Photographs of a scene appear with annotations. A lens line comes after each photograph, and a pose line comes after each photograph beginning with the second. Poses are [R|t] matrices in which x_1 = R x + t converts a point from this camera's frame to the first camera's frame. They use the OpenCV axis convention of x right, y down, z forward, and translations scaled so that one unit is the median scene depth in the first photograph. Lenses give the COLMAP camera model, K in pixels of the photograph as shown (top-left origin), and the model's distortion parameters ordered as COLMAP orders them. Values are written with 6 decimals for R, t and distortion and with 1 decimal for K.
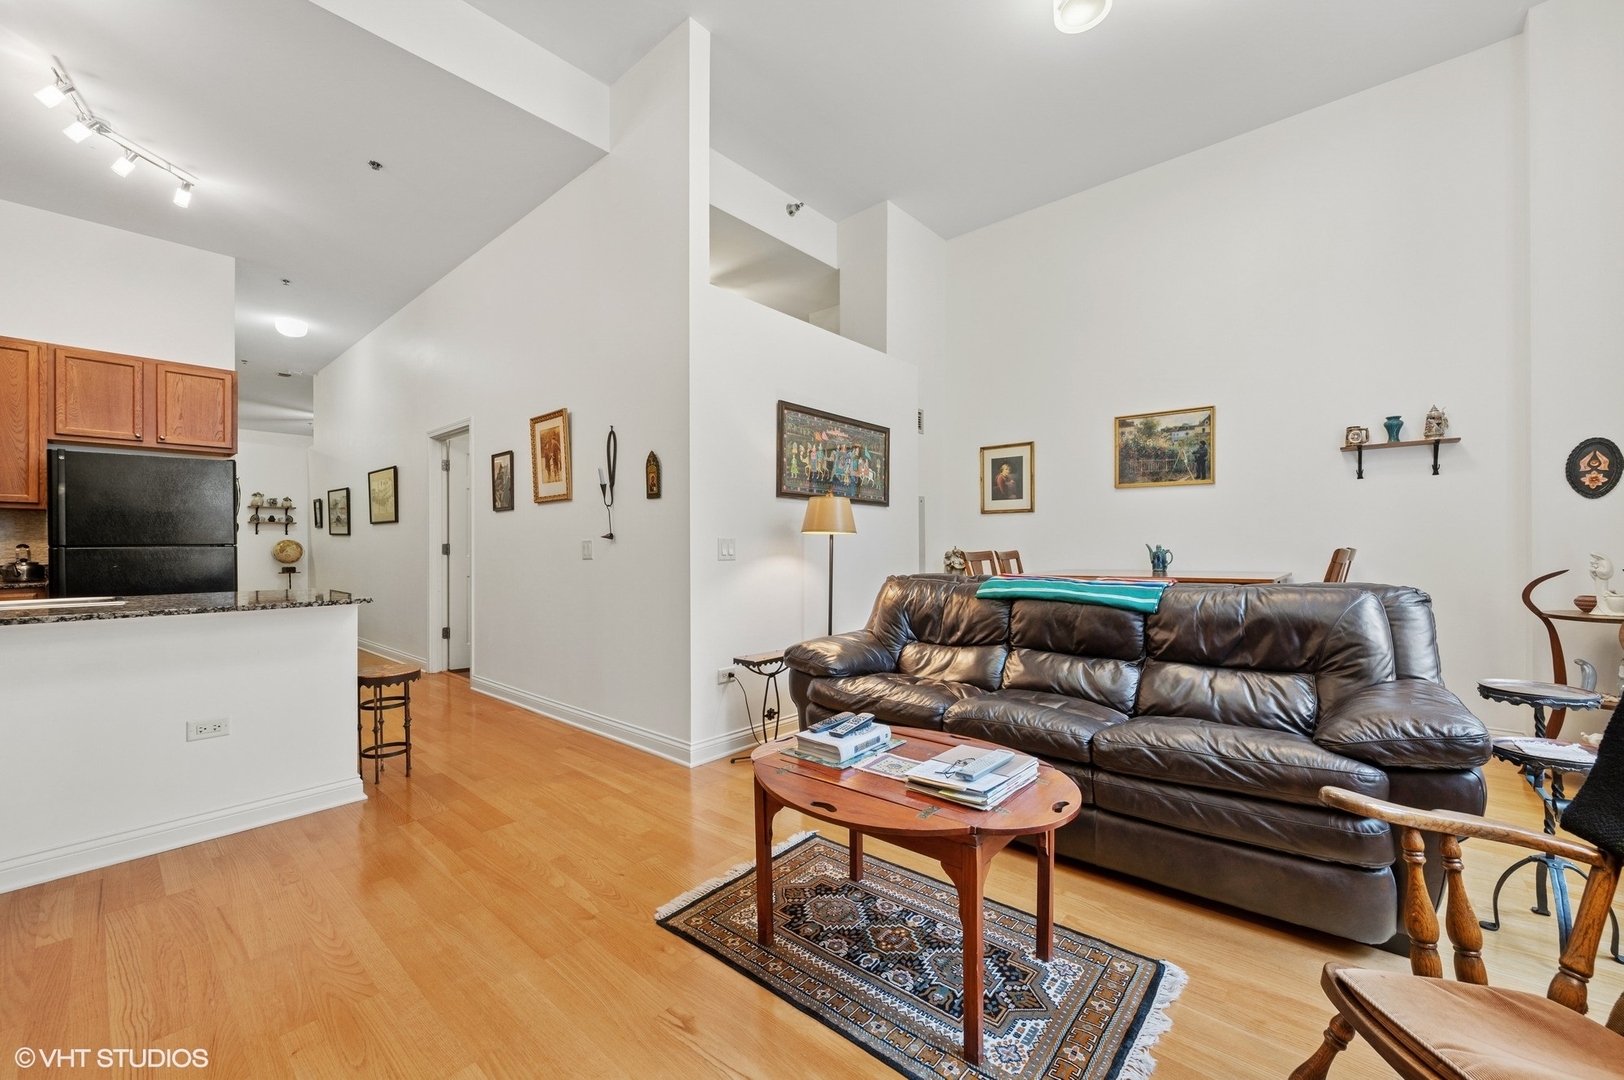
lens RADIAL K [[642.1, 0, 817.4], [0, 642.1, 545.5], [0, 0, 1]] dist [-0.000536, -0.000229]
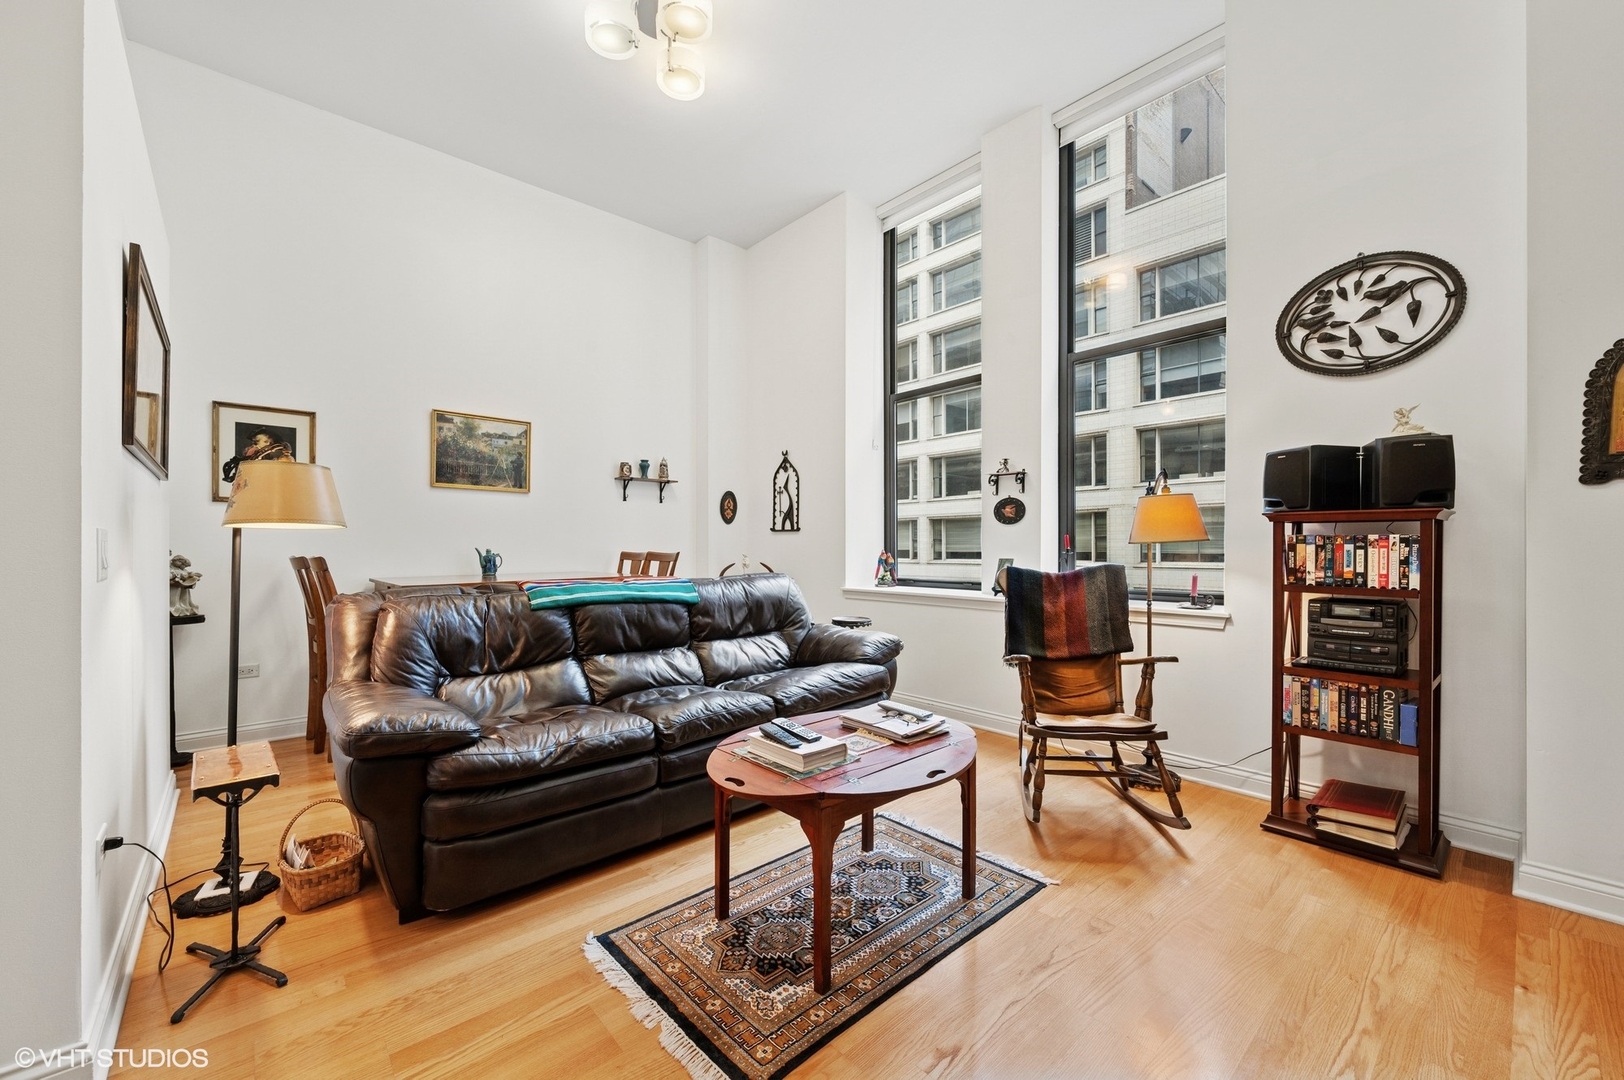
lens RADIAL K [[642.1, 0, 817.4], [0, 642.1, 545.5], [0, 0, 1]] dist [-0.000536, -0.000229]
pose [[0.115990, 0.009055, 0.993209, -0.408086], [-0.001206, 0.999959, -0.008976, 0.002368], [-0.993250, -0.000157, 0.115997, 0.377126]]
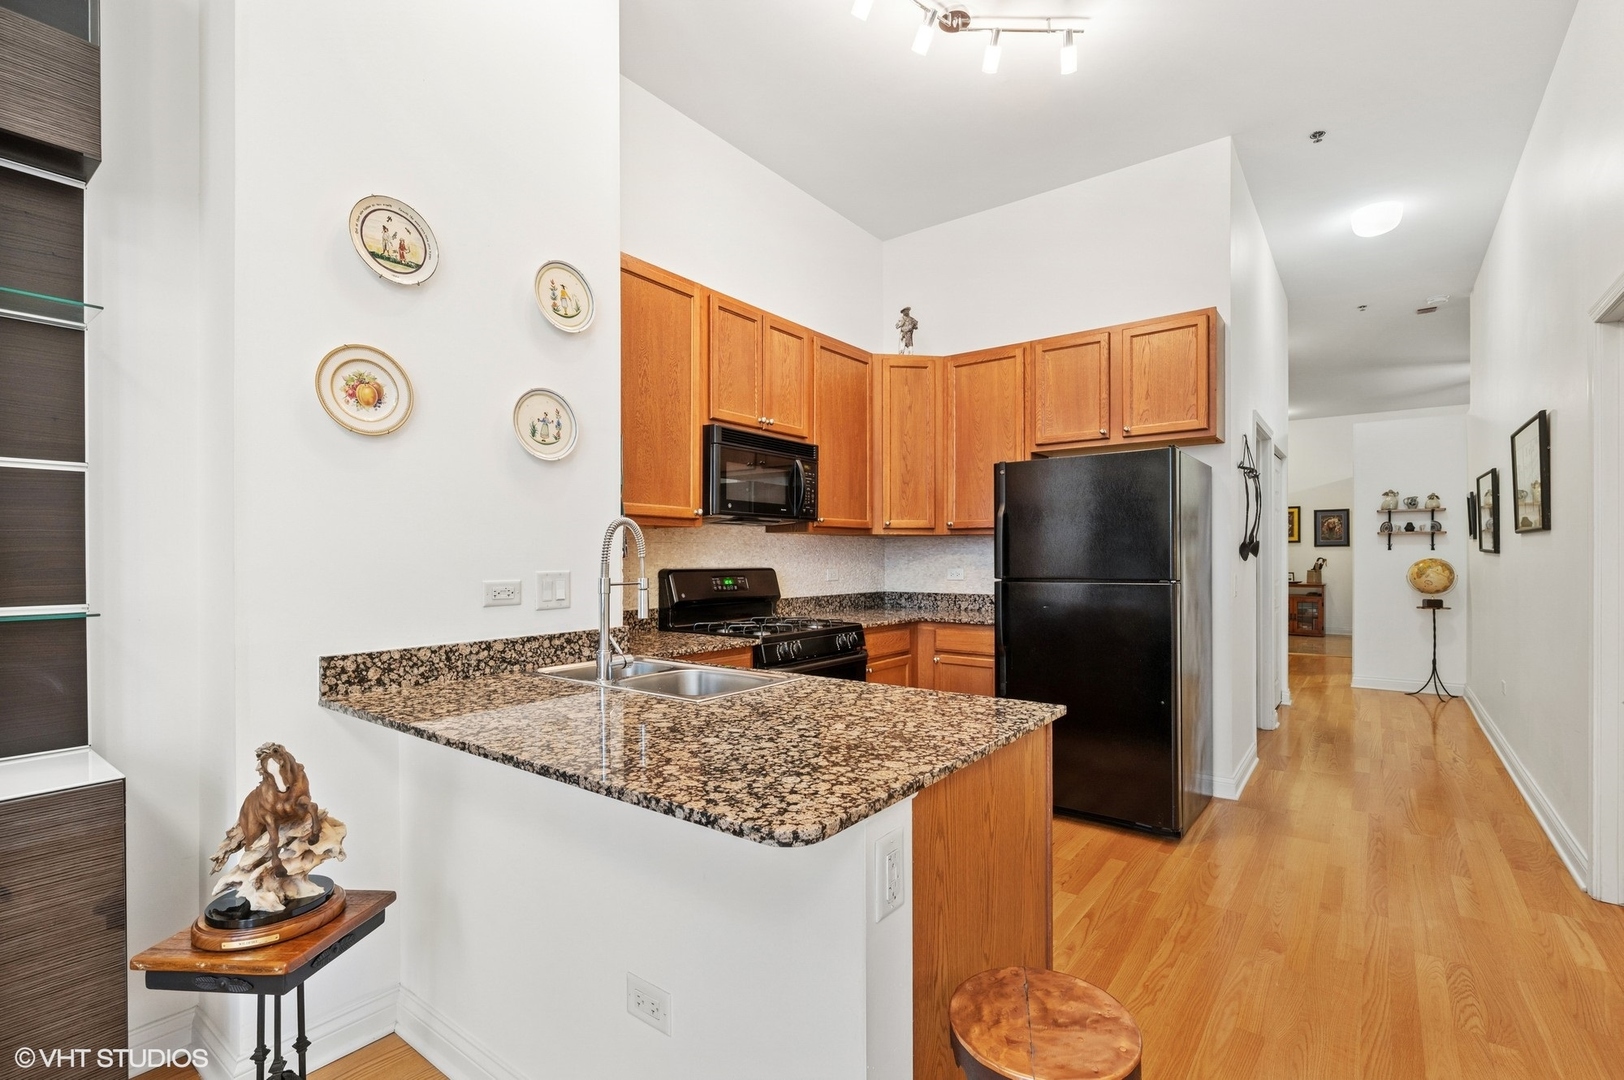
lens RADIAL K [[731.9, 0, 816.5], [0, 731.9, 558.2], [0, 0, 1]] dist [-0.001205, 0.000136]
pose [[0.066558, 0.006555, -0.997761, -0.228901], [0.002456, 0.999974, 0.006733, -0.030119], [0.997780, -0.002899, 0.066540, 0.625989]]
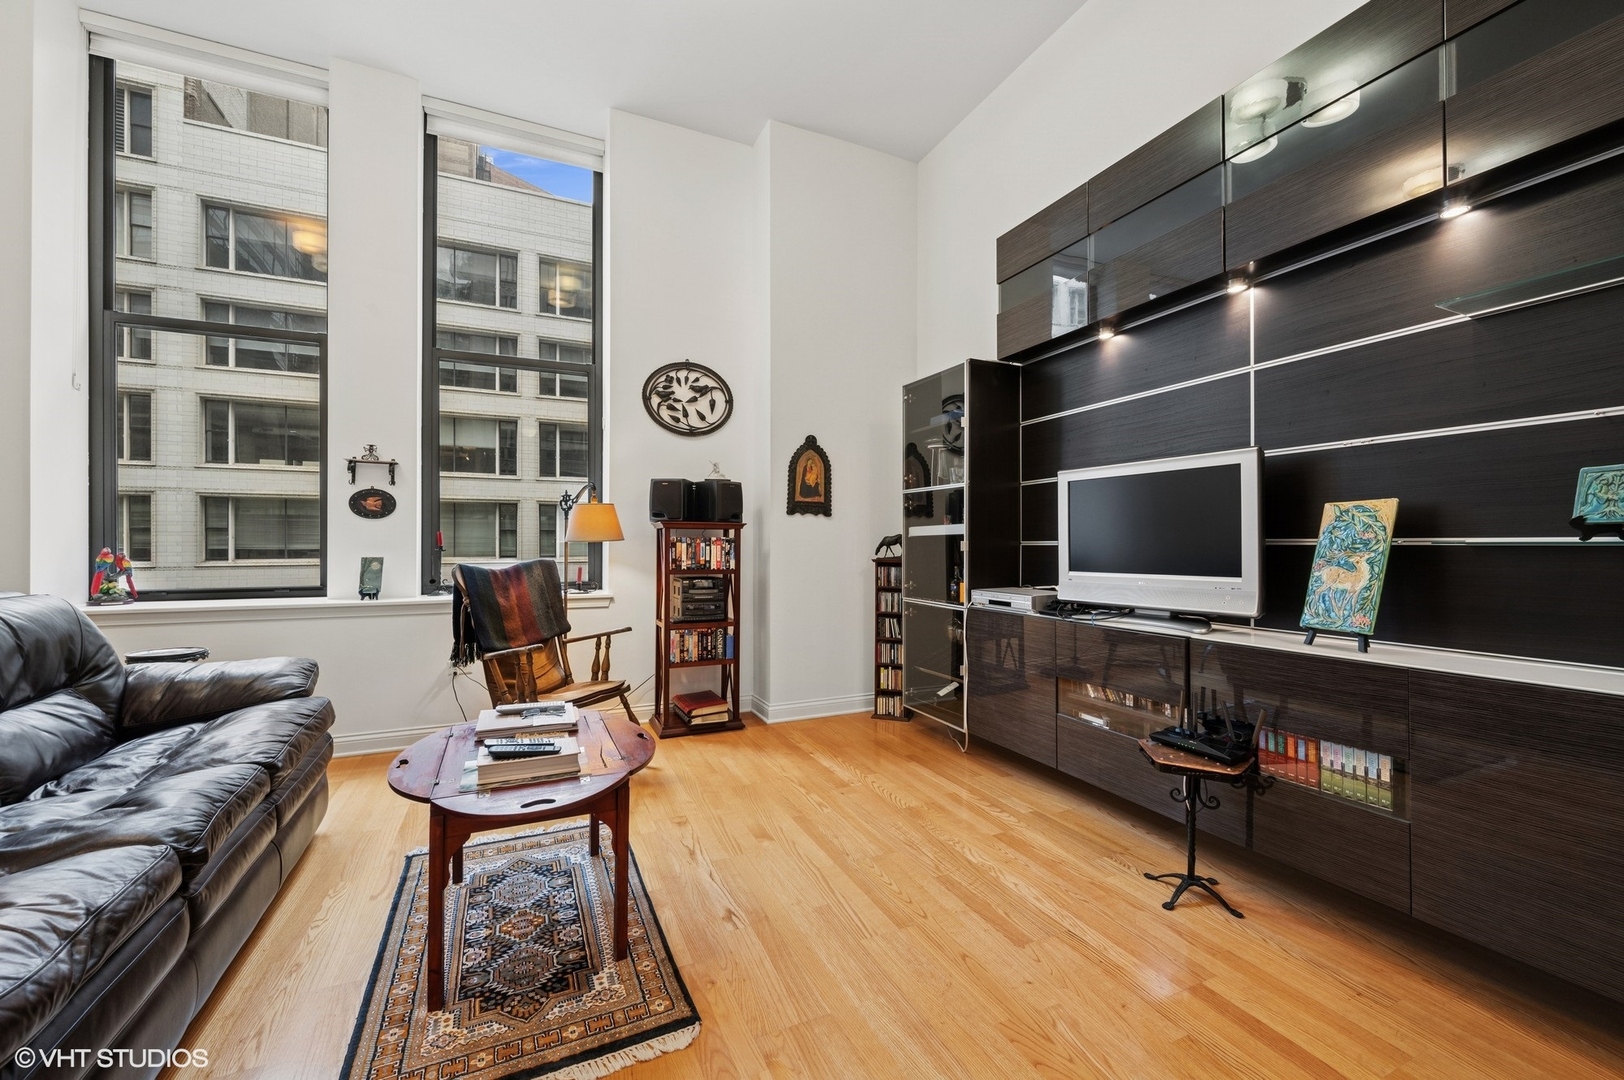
lens RADIAL K [[639.9, 0, 817.3], [0, 639.9, 540.9], [0, 0, 1]] dist [0.000786, -0.000158]
pose [[-0.915261, 0.005950, 0.402818, -0.311130], [0.003716, 0.999973, -0.006327, -0.000861], [-0.402845, -0.004294, -0.915258, 0.738173]]
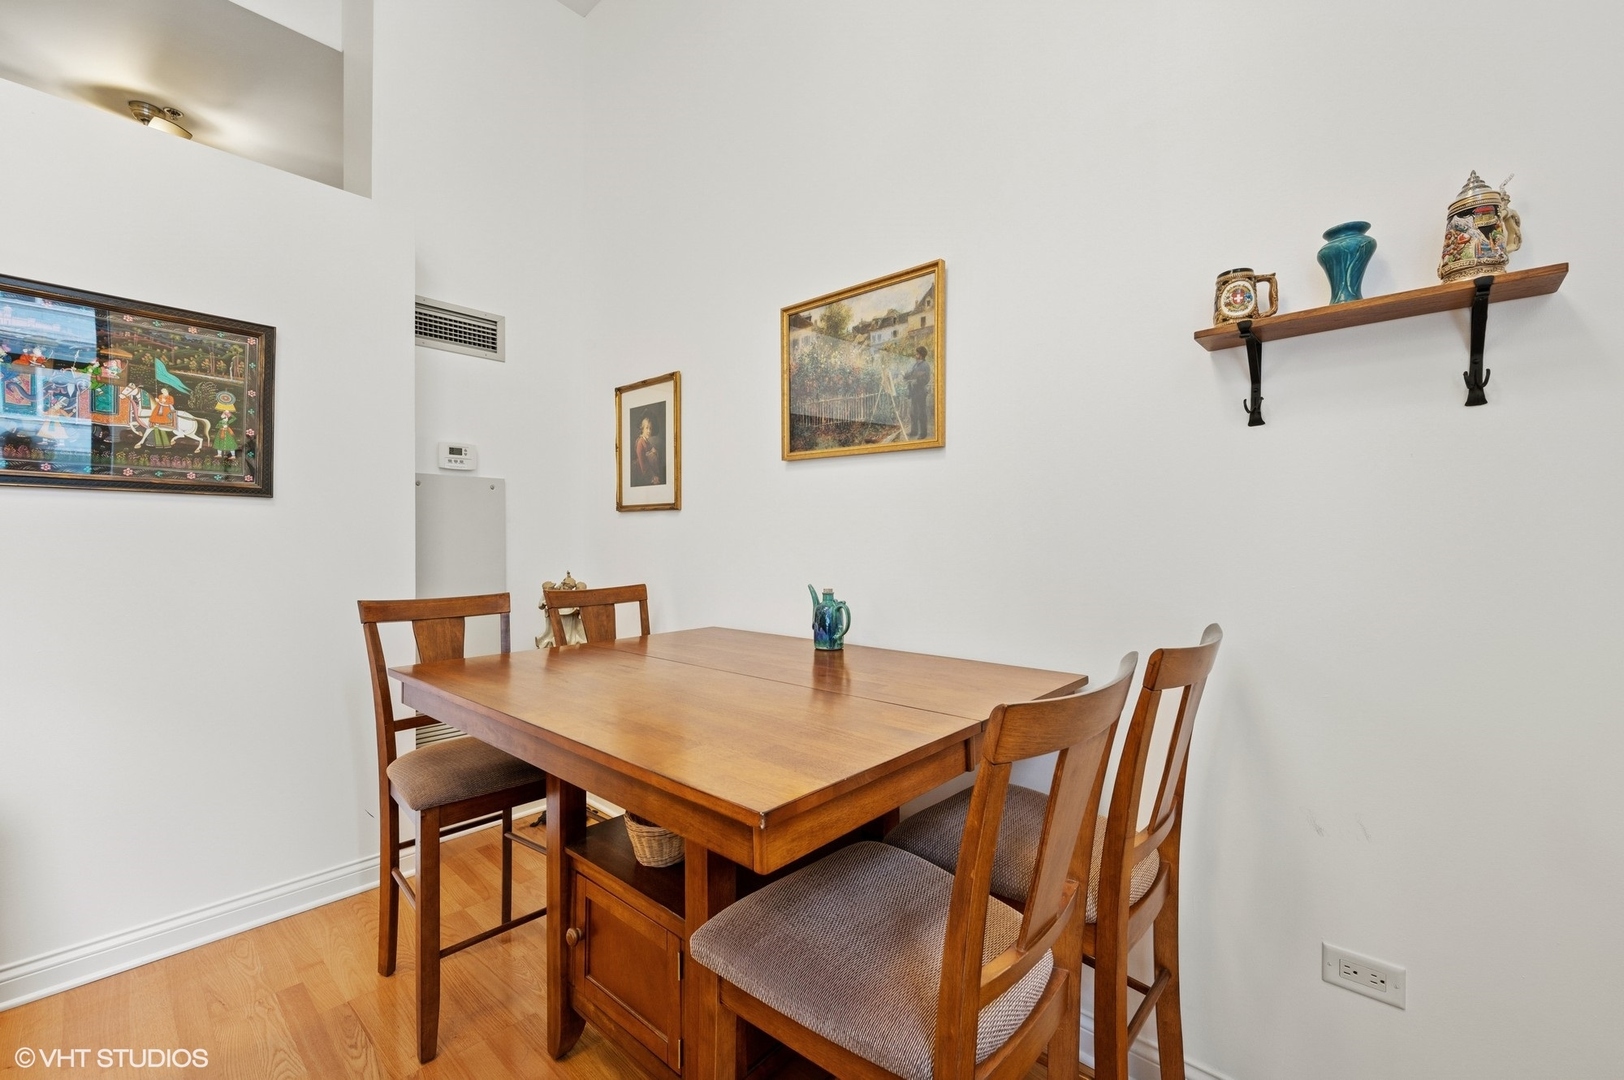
lens RADIAL K [[662.7, 0, 816.7], [0, 662.7, 542.0], [0, 0, 1]] dist [-0.000253, -0.000221]
pose [[0.999761, 0.007861, -0.020382, 0.538036], [-0.007727, 0.999948, 0.006682, -0.035951], [0.020433, -0.006523, 0.999770, 0.555301]]
